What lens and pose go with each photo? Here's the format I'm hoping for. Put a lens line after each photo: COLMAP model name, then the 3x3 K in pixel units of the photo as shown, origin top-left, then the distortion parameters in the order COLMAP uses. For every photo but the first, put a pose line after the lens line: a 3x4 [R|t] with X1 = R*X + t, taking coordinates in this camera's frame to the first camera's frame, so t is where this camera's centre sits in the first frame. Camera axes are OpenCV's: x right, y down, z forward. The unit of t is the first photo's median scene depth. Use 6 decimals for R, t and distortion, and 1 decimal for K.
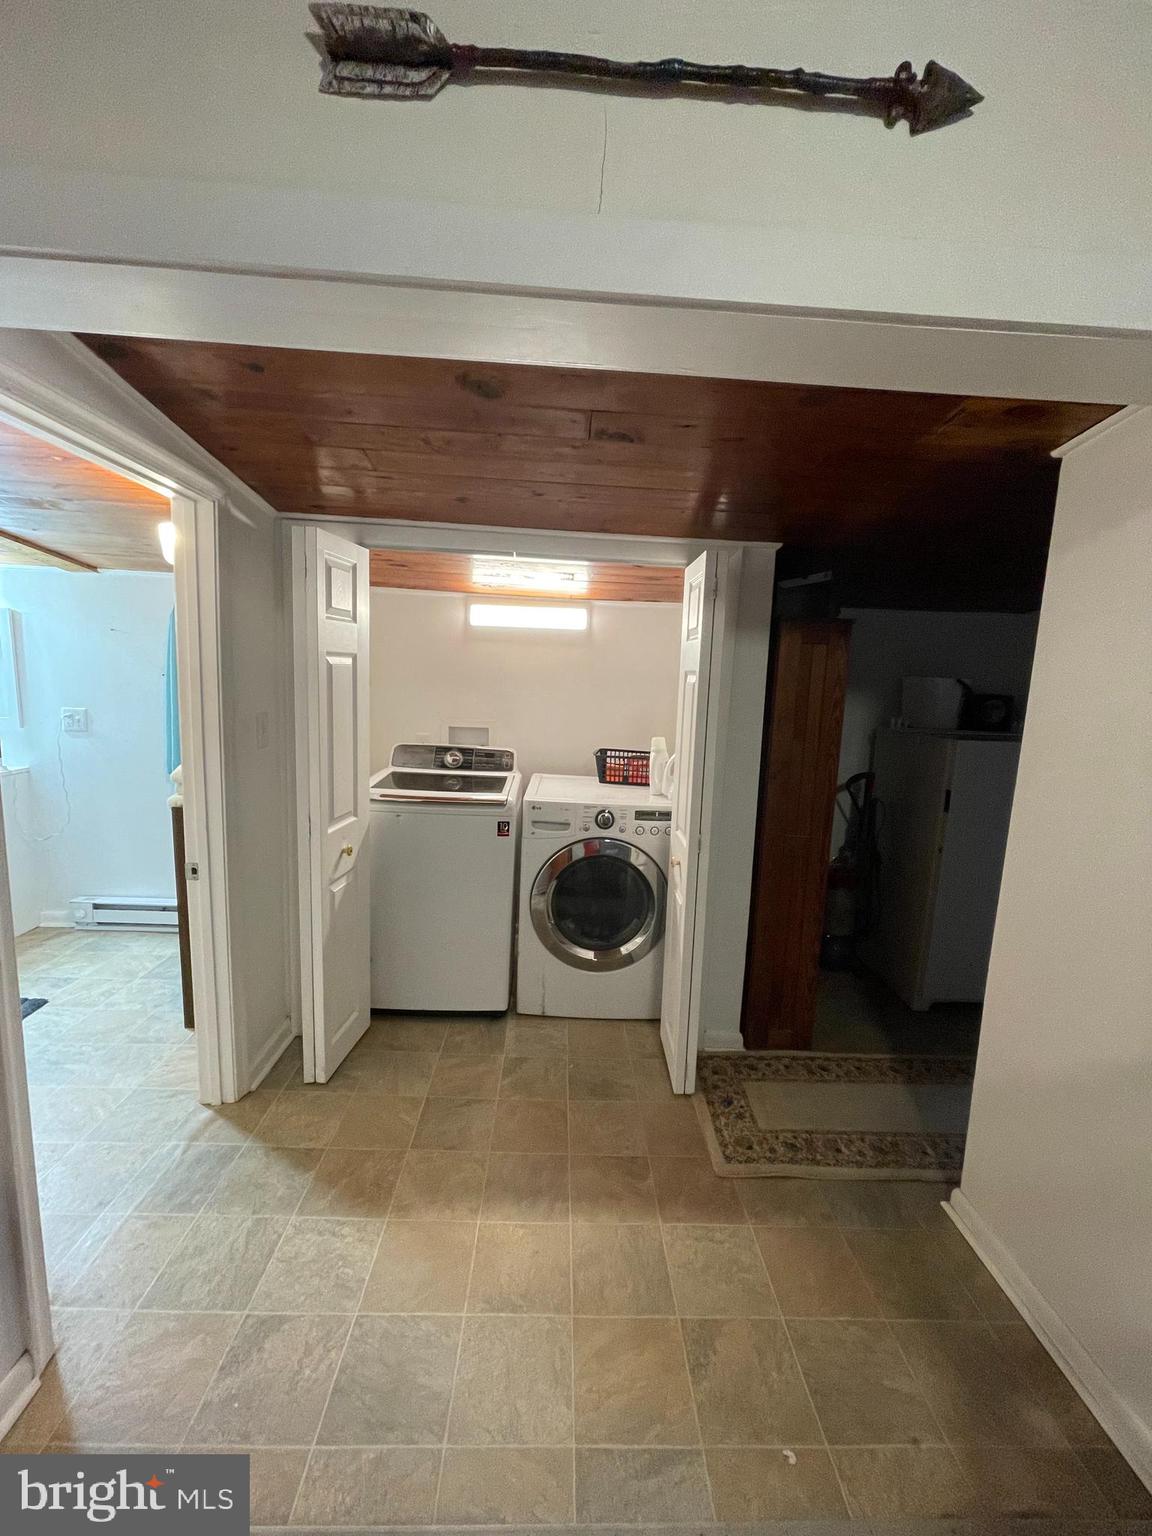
lens RADIAL K [[618.4, 0, 580.3], [0, 618.4, 766.3], [0, 0, 1]] dist [-0.003523, 0.000028]
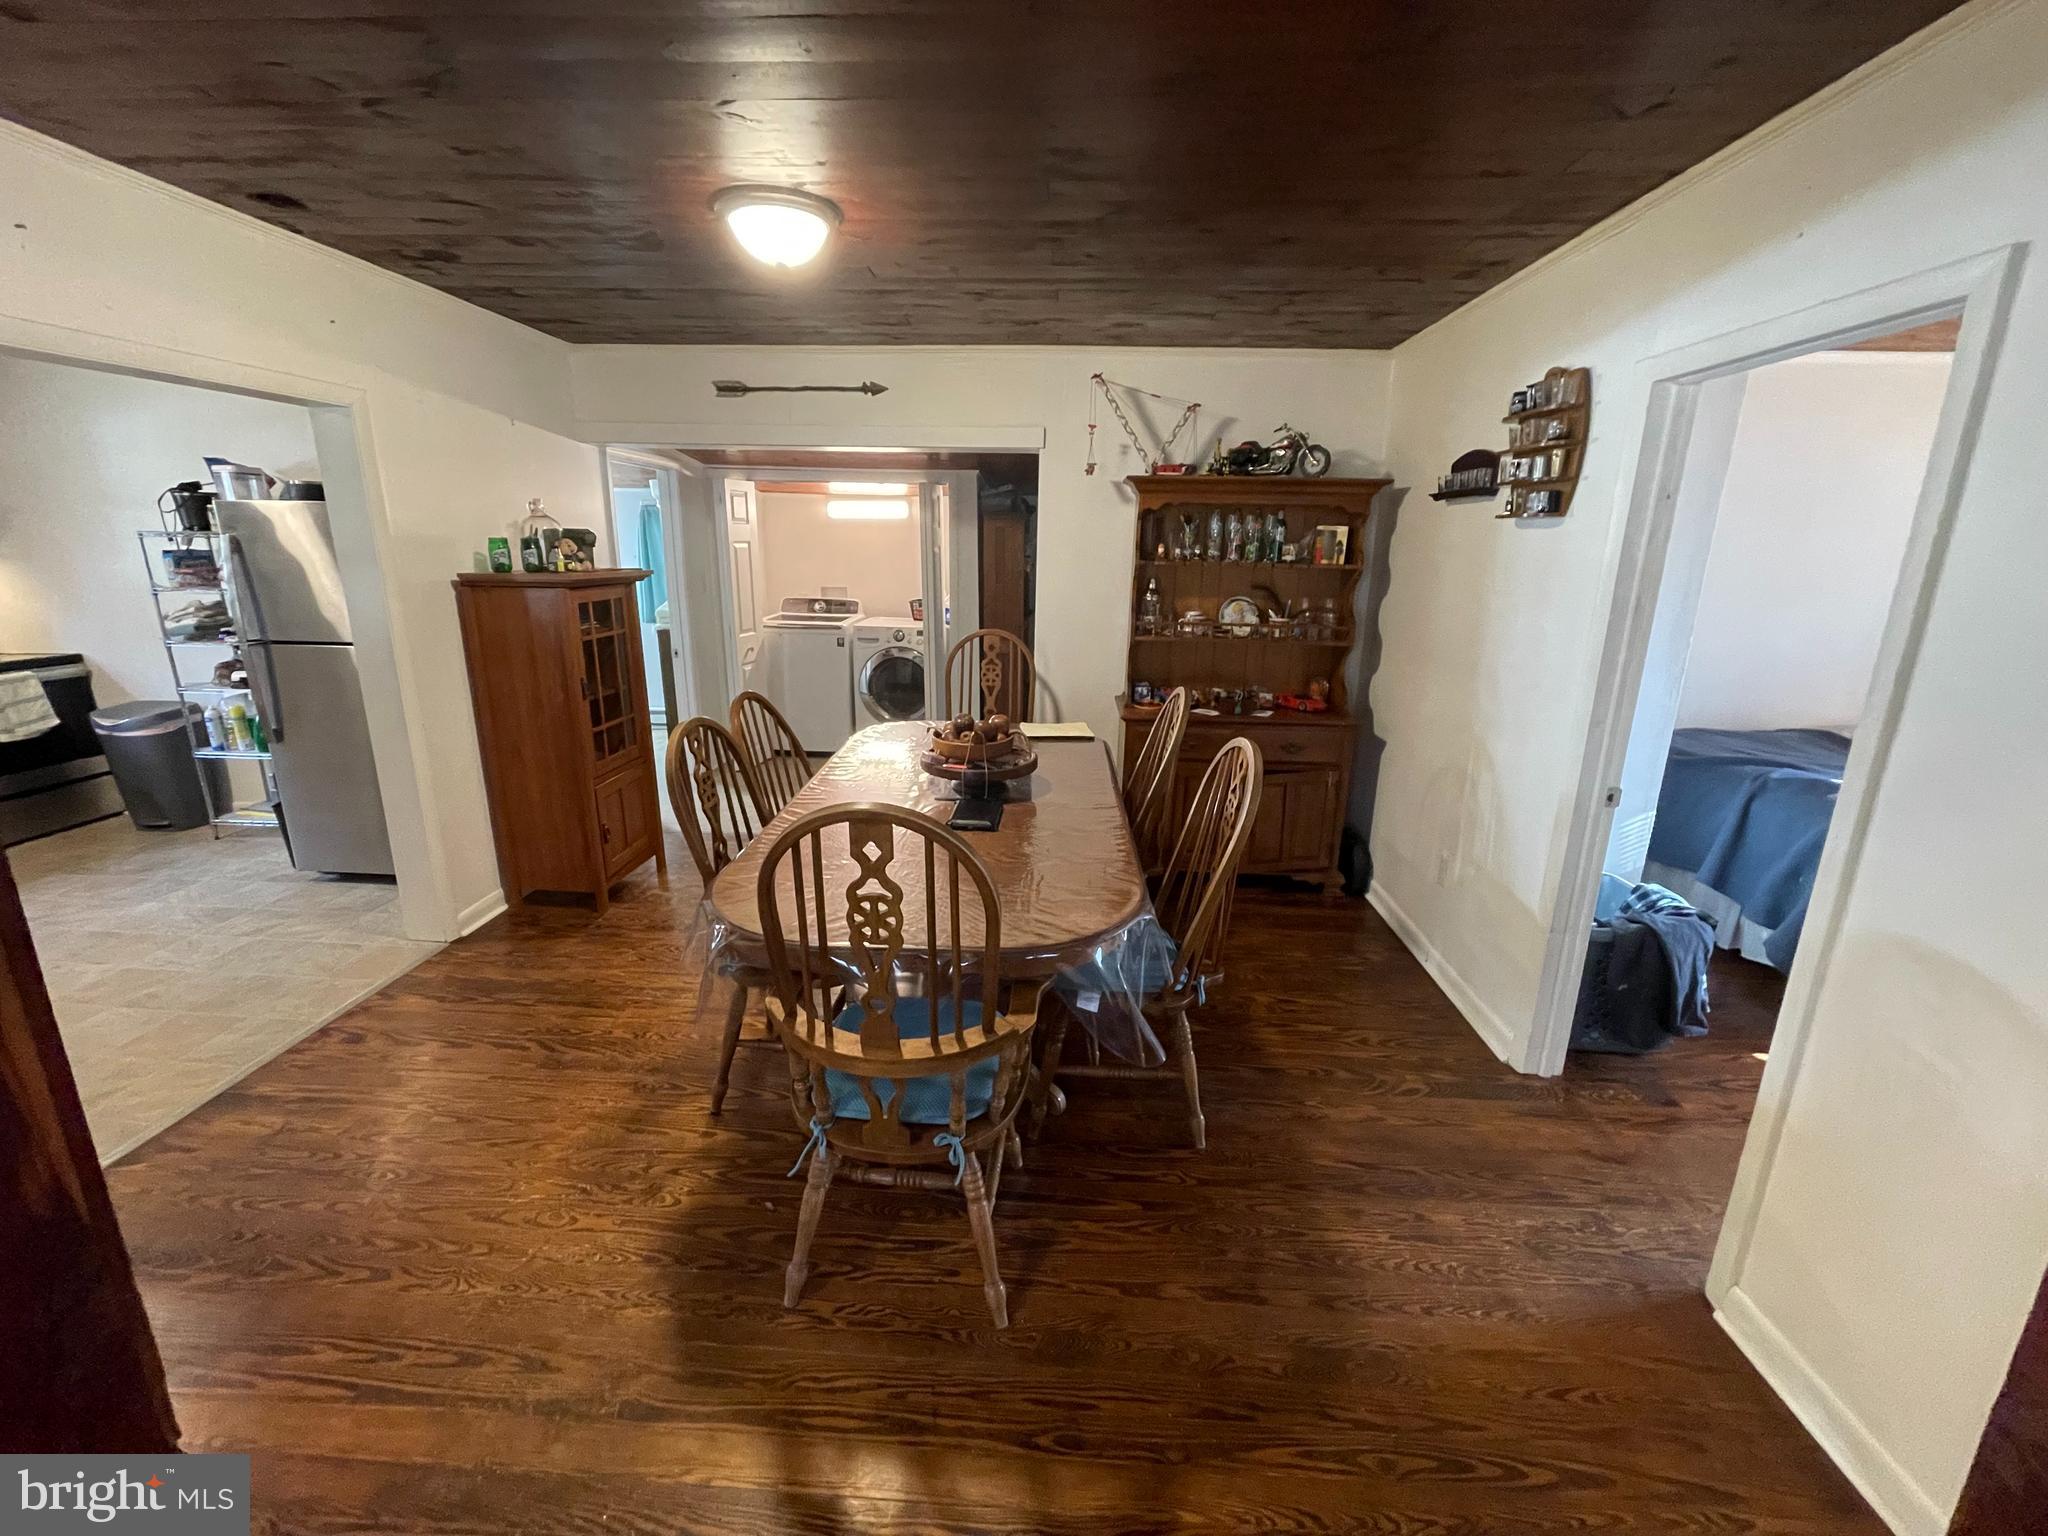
lens RADIAL K [[824.6, 0, 1021.3], [0, 824.6, 762.0], [0, 0, 1]] dist [-0.003523, 0.000028]
pose [[0.995856, -0.011729, -0.090189, 0.564722], [0.021863, 0.993444, 0.112210, 0.182193], [0.088282, -0.113716, 0.989583, -1.230563]]
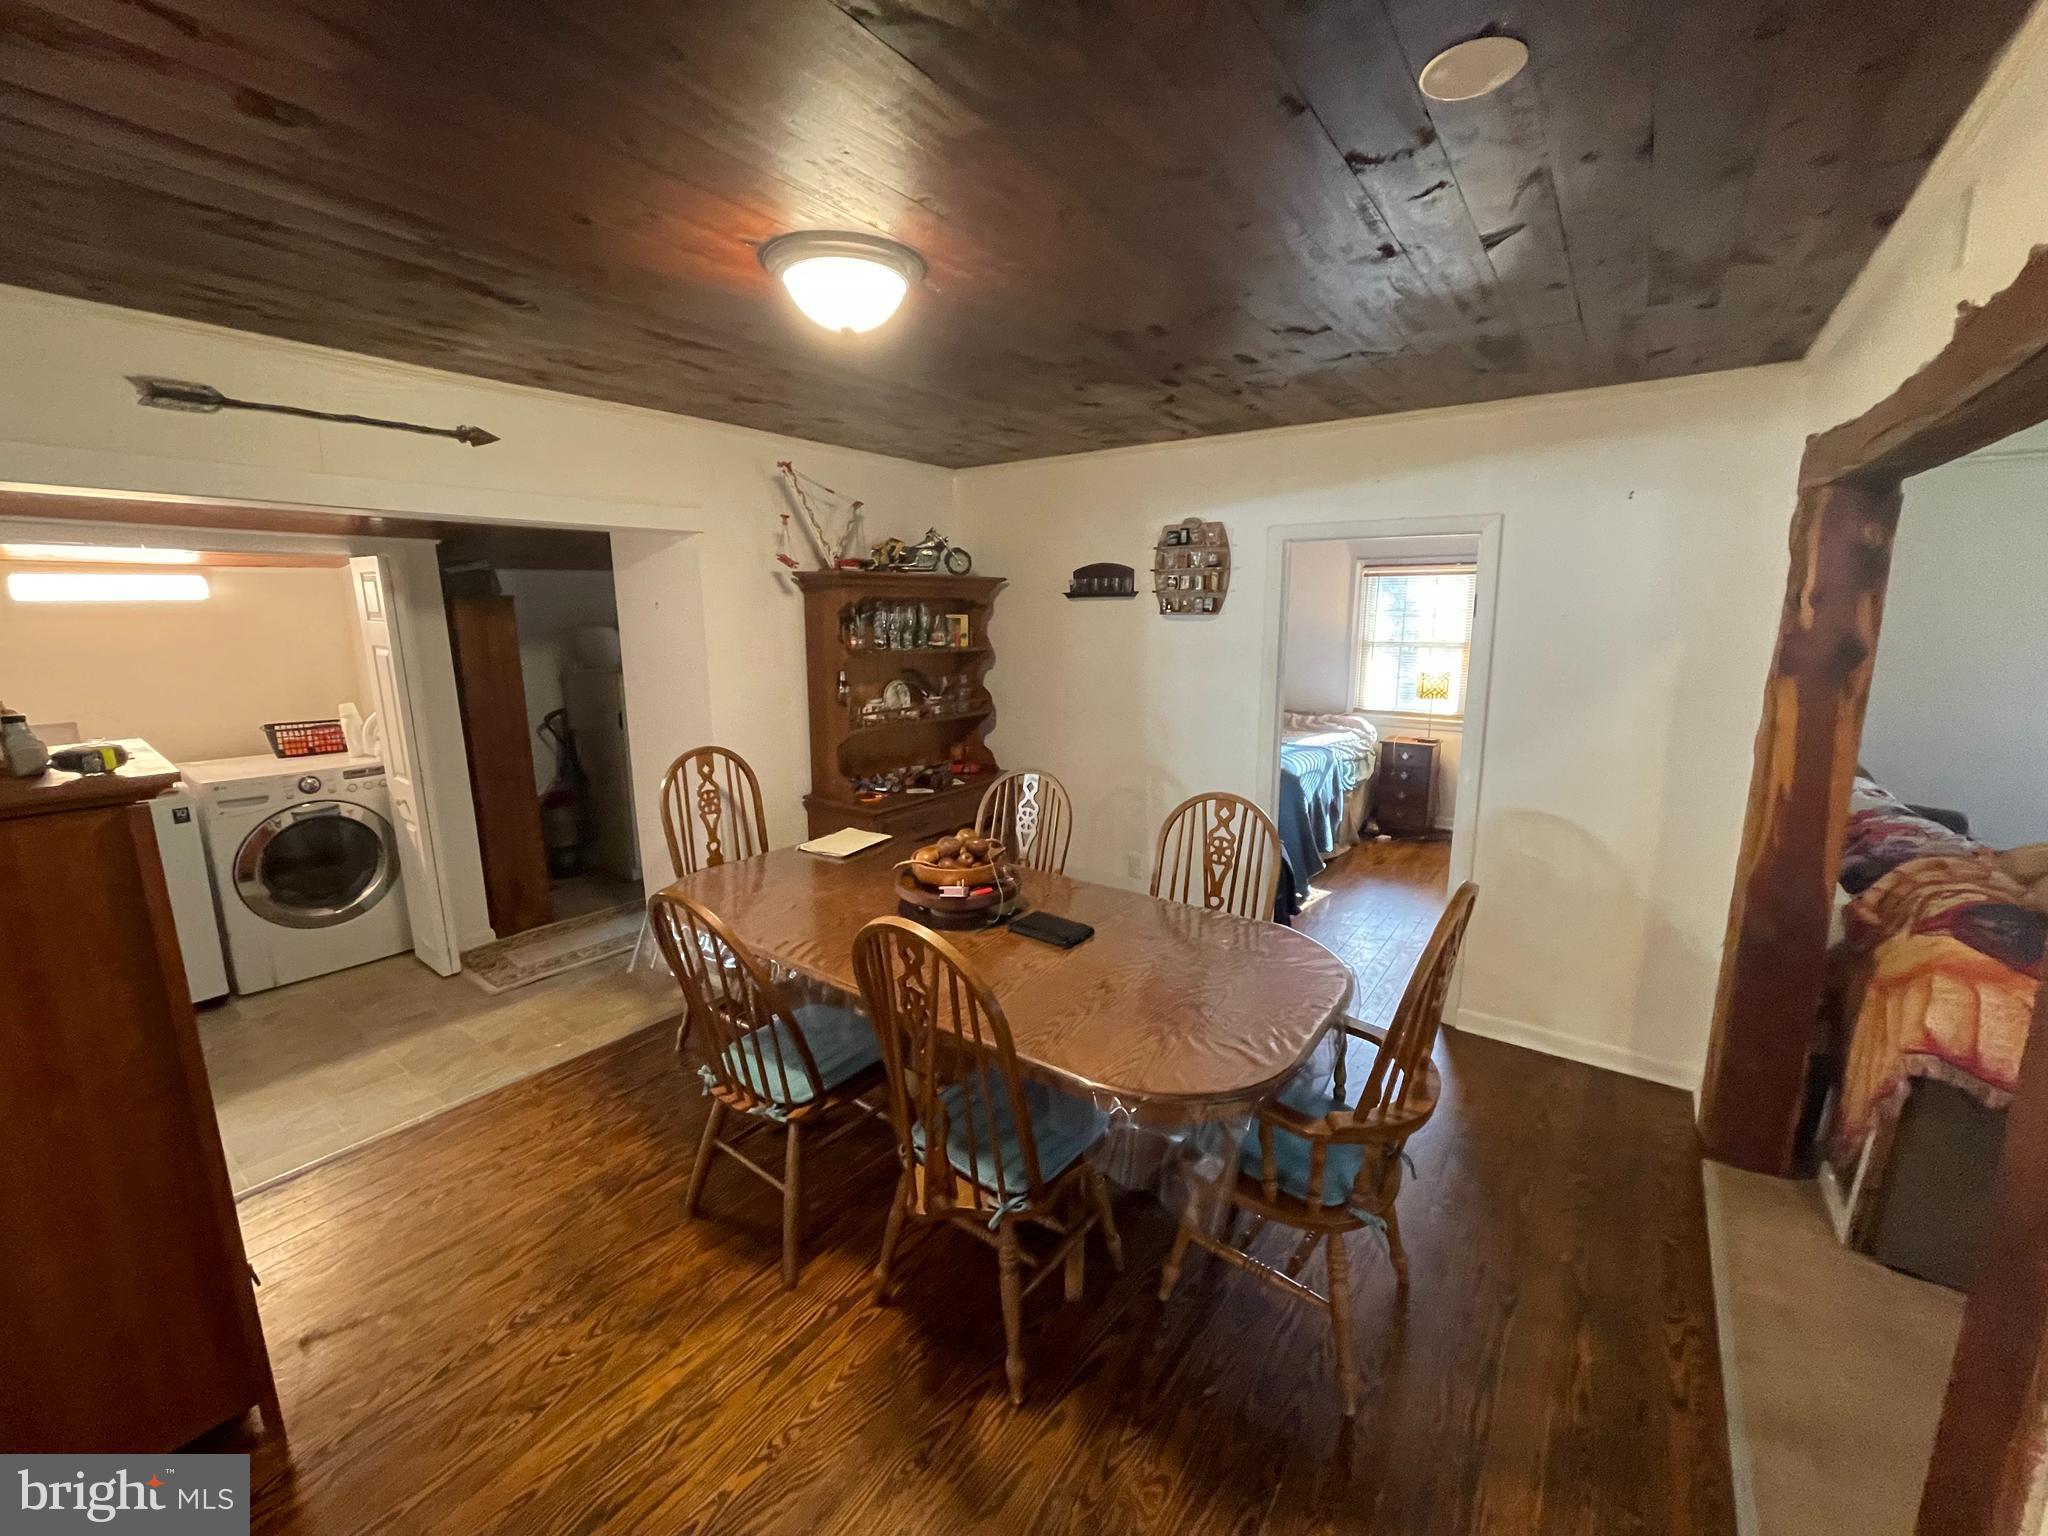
lens RADIAL K [[824.6, 0, 1021.3], [0, 824.6, 762.0], [0, 0, 1]] dist [-0.003523, 0.000028]
pose [[0.623556, -0.191187, 0.758040, -0.268903], [0.147111, 0.981009, 0.126410, 0.047550], [-0.767812, 0.032692, 0.639840, -0.886869]]
